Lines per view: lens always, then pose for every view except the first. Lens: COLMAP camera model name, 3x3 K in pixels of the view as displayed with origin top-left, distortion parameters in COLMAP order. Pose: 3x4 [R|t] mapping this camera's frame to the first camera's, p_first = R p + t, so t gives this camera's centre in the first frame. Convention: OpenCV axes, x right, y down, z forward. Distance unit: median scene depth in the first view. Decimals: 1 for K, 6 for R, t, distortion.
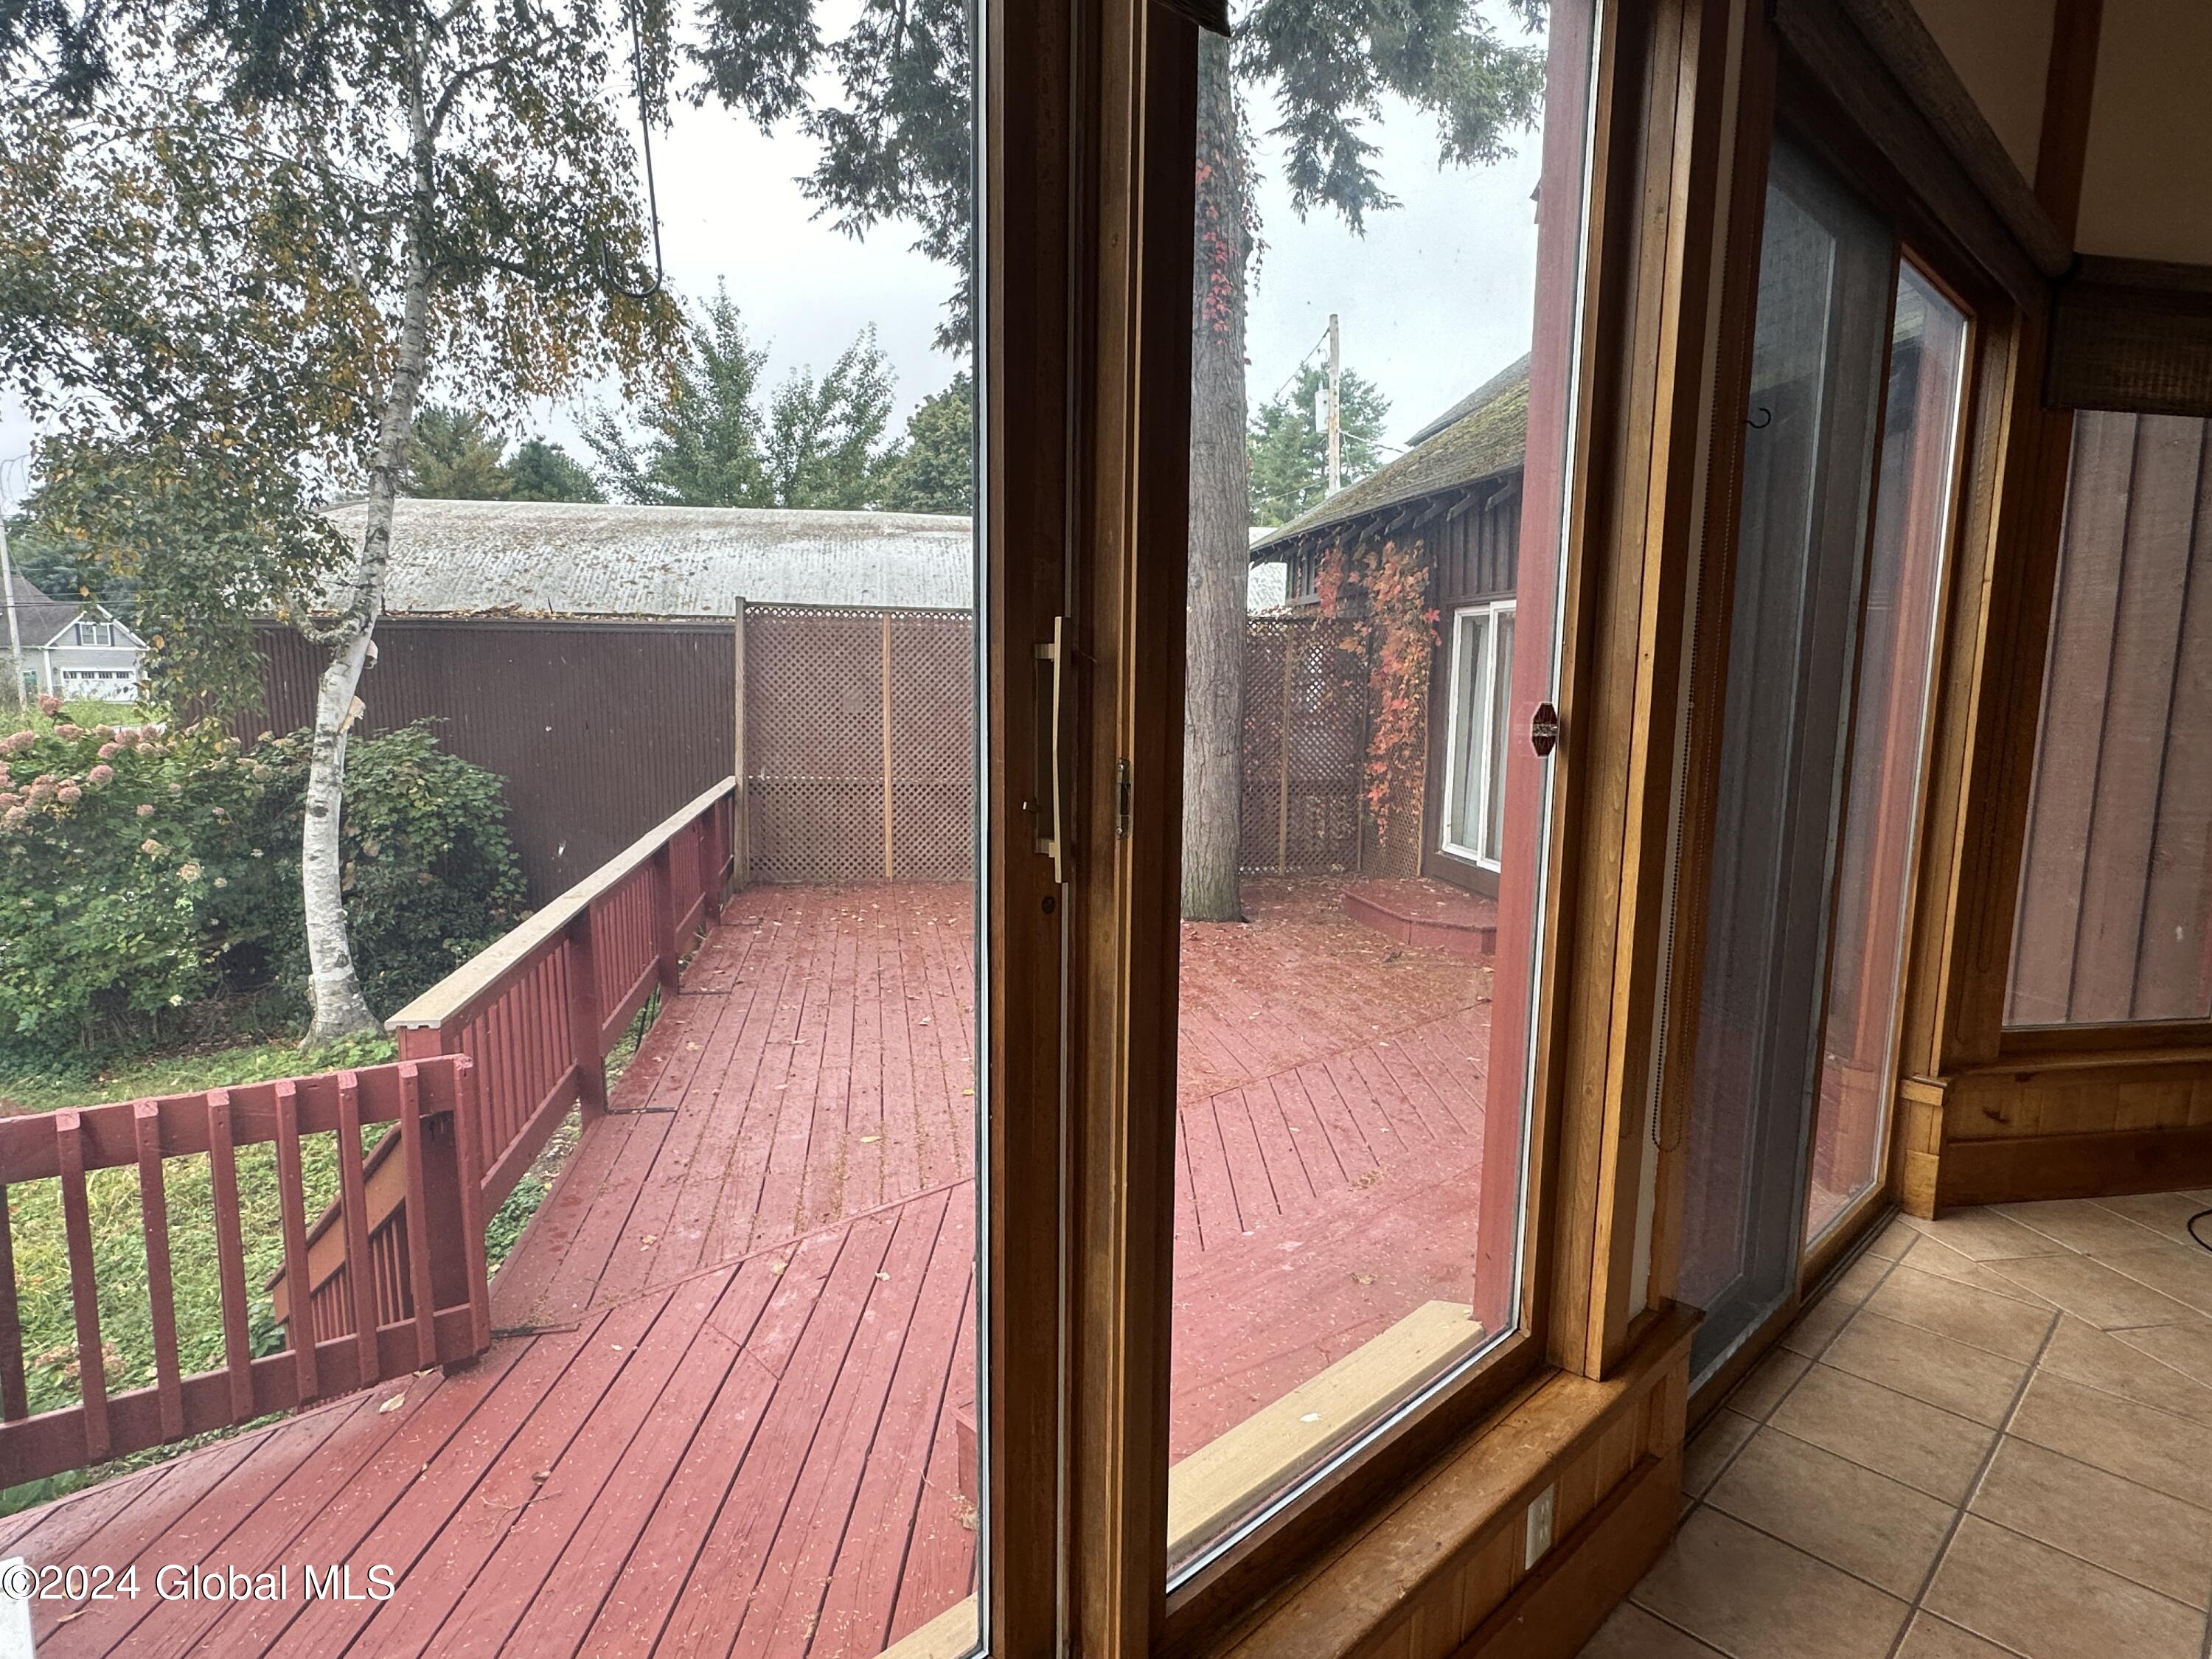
lens RADIAL K [[1206.7, 0, 1098.1], [0, 1206.7, 844.3], [0, 0, 1]] dist [-0.002138, -0.000634]
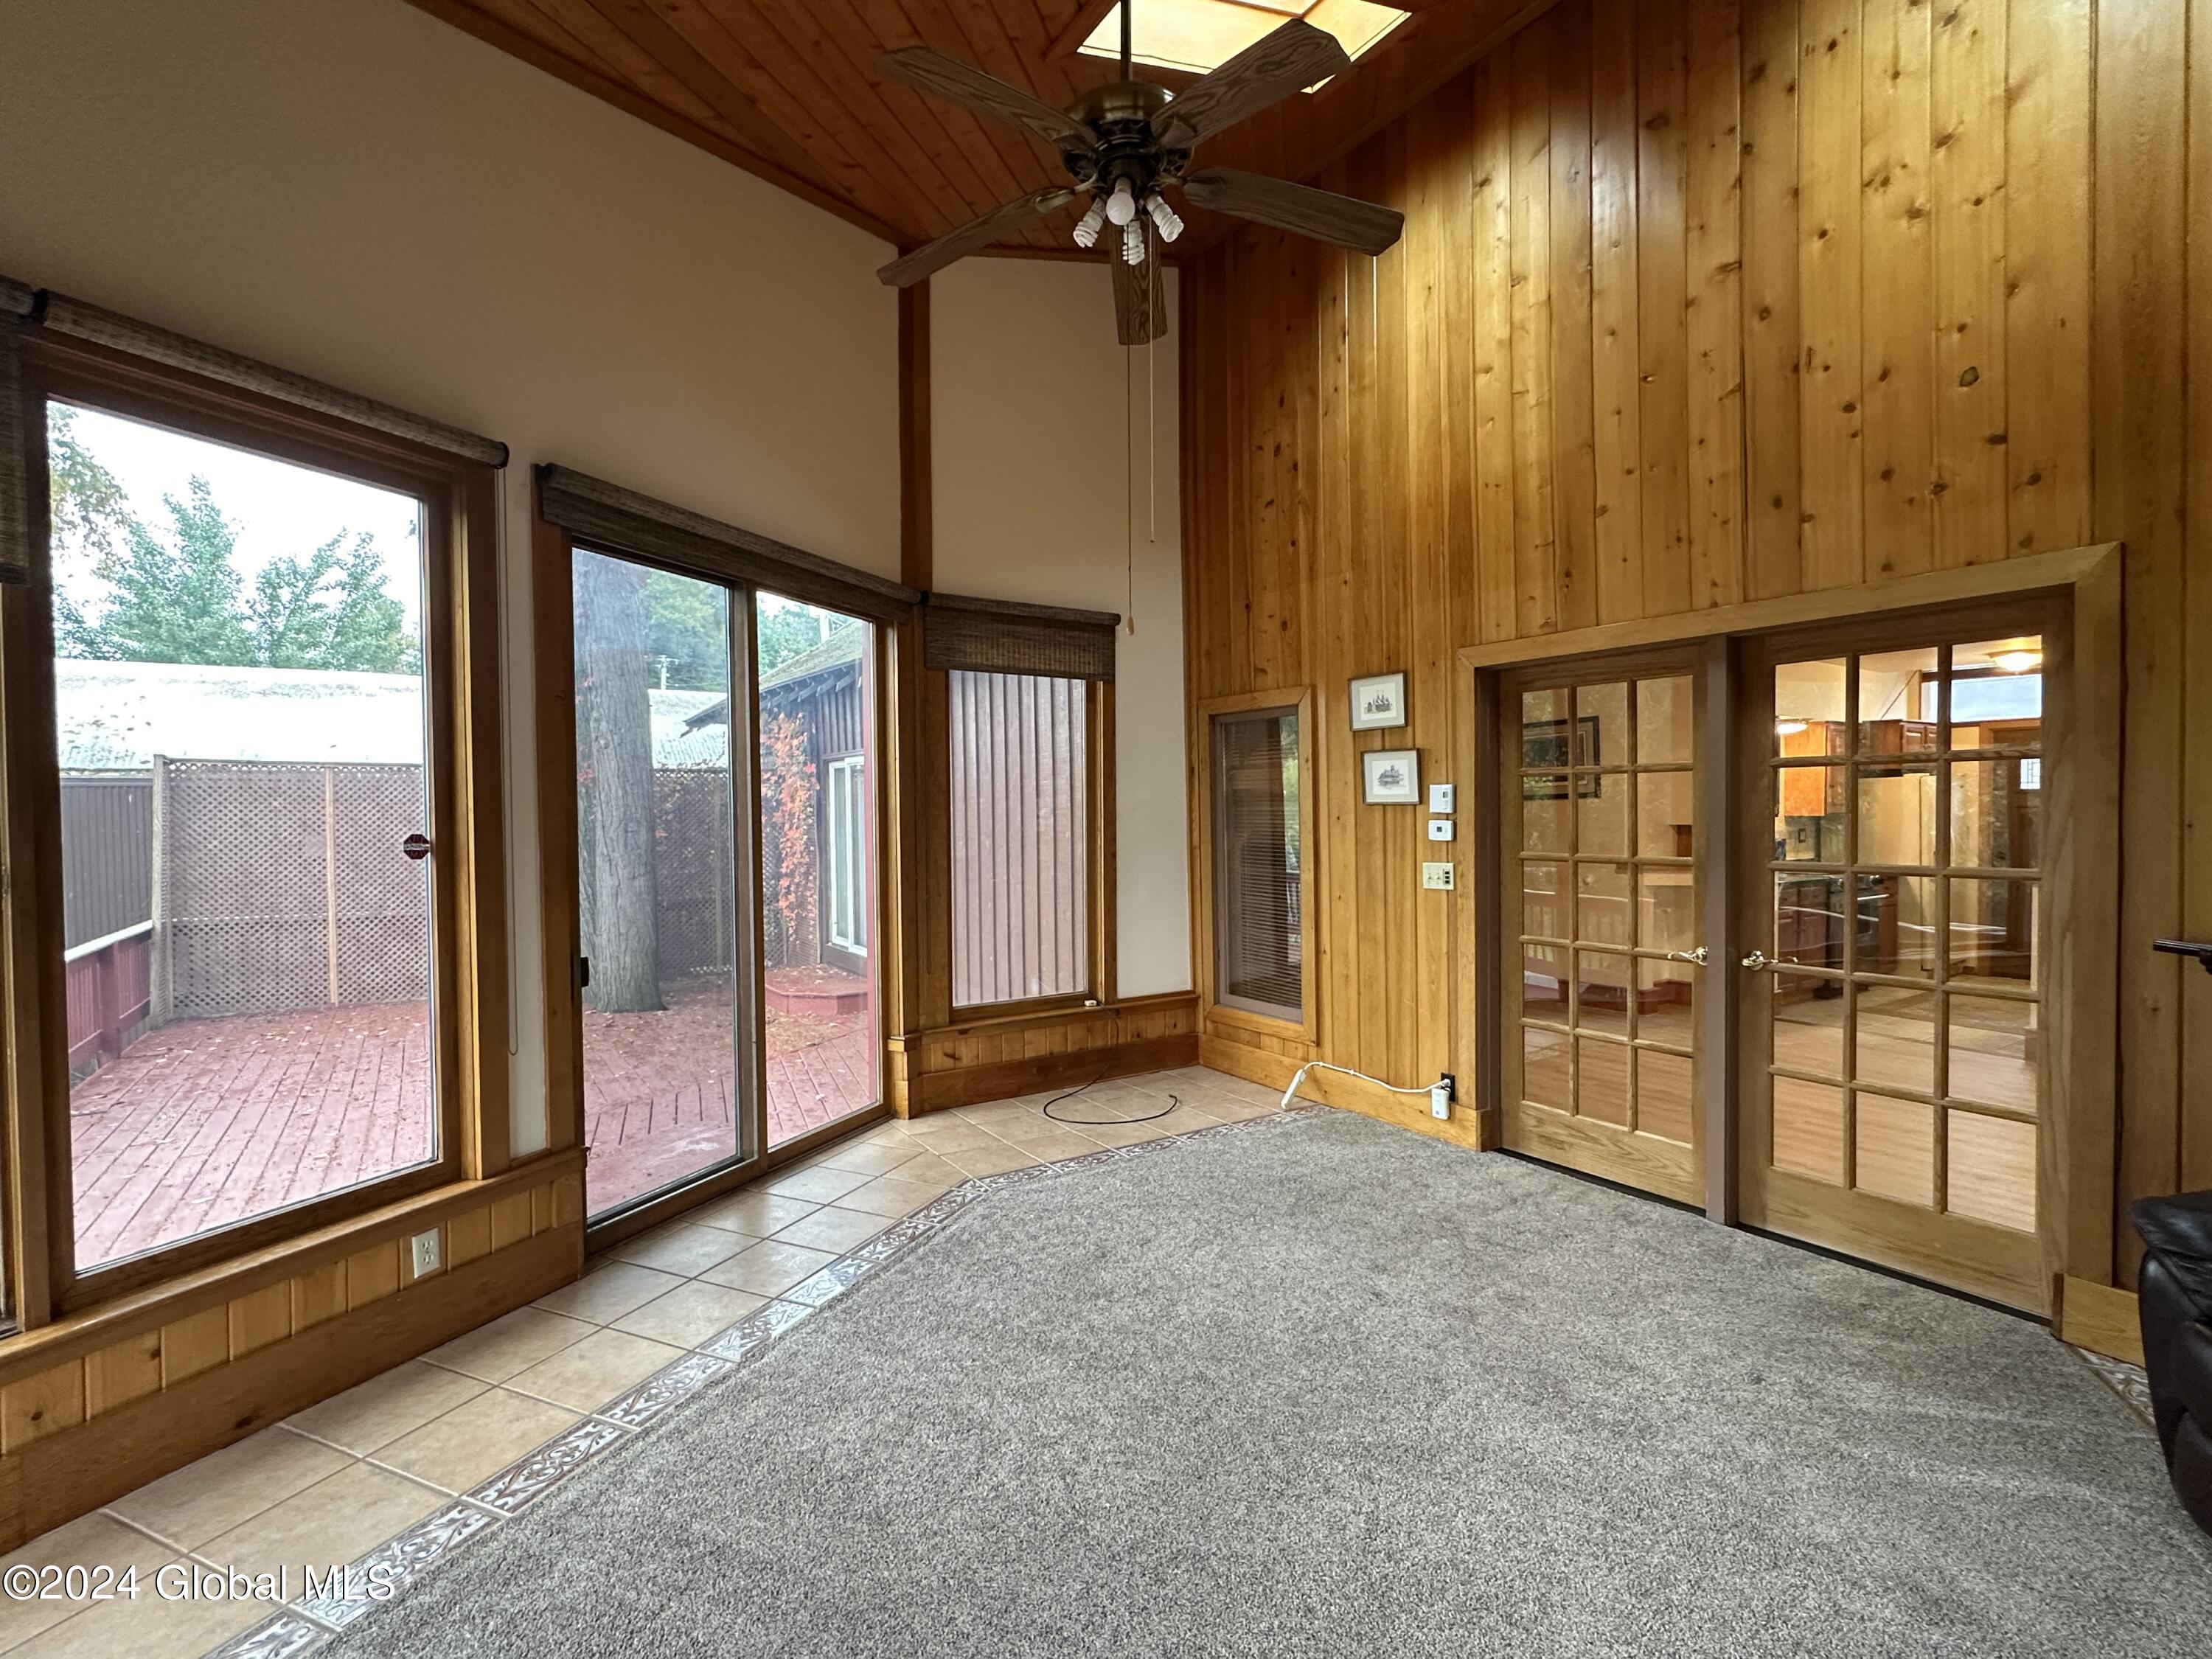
lens RADIAL K [[1035.0, 0, 1103.8], [0, 1035.0, 833.3], [0, 0, 1]] dist [-0.000541, 0.000253]
pose [[0.921995, -0.030274, 0.386016, 0.116194], [0.075022, 0.992014, -0.101389, 0.022307], [-0.379864, 0.122440, 0.916904, -0.158679]]
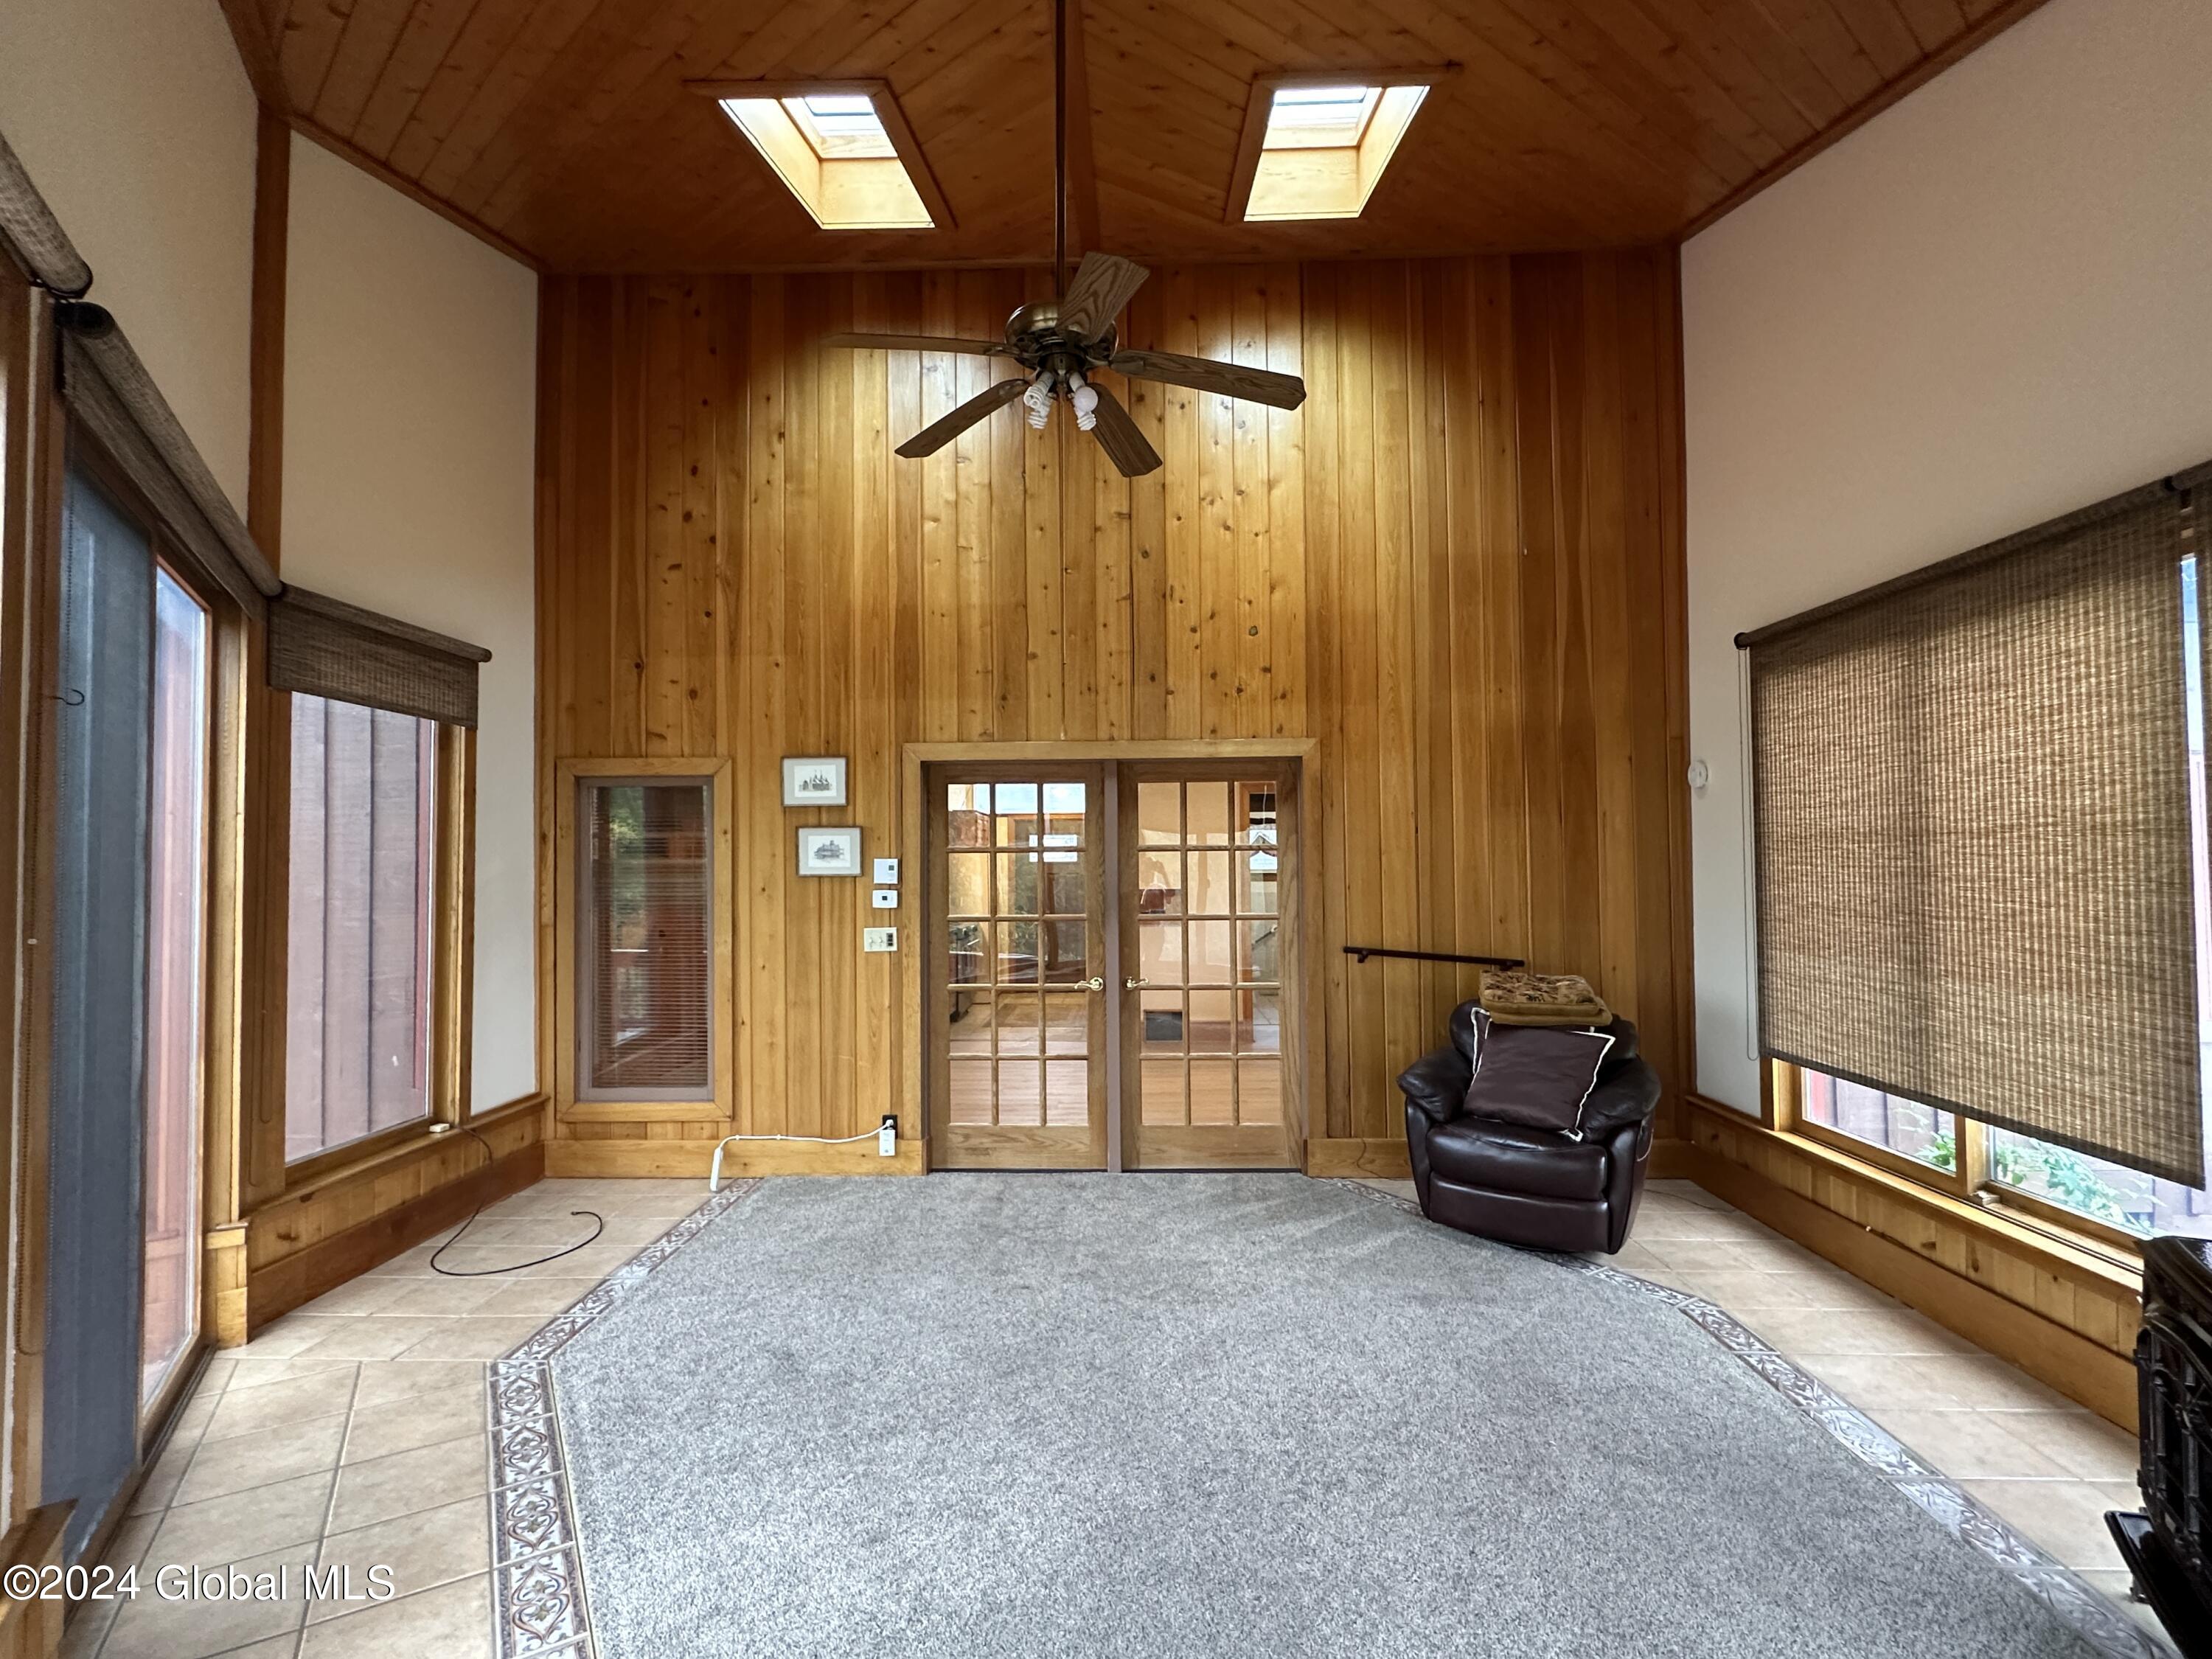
lens RADIAL K [[1035.0, 0, 1104.8], [0, 1035.0, 831.1], [0, 0, 1]] dist [-0.000541, 0.000253]
pose [[0.211575, 0.017315, 0.977208, -0.038691], [0.148352, 0.987689, -0.049620, -0.002933], [-0.966037, 0.155470, 0.206402, -0.030017]]
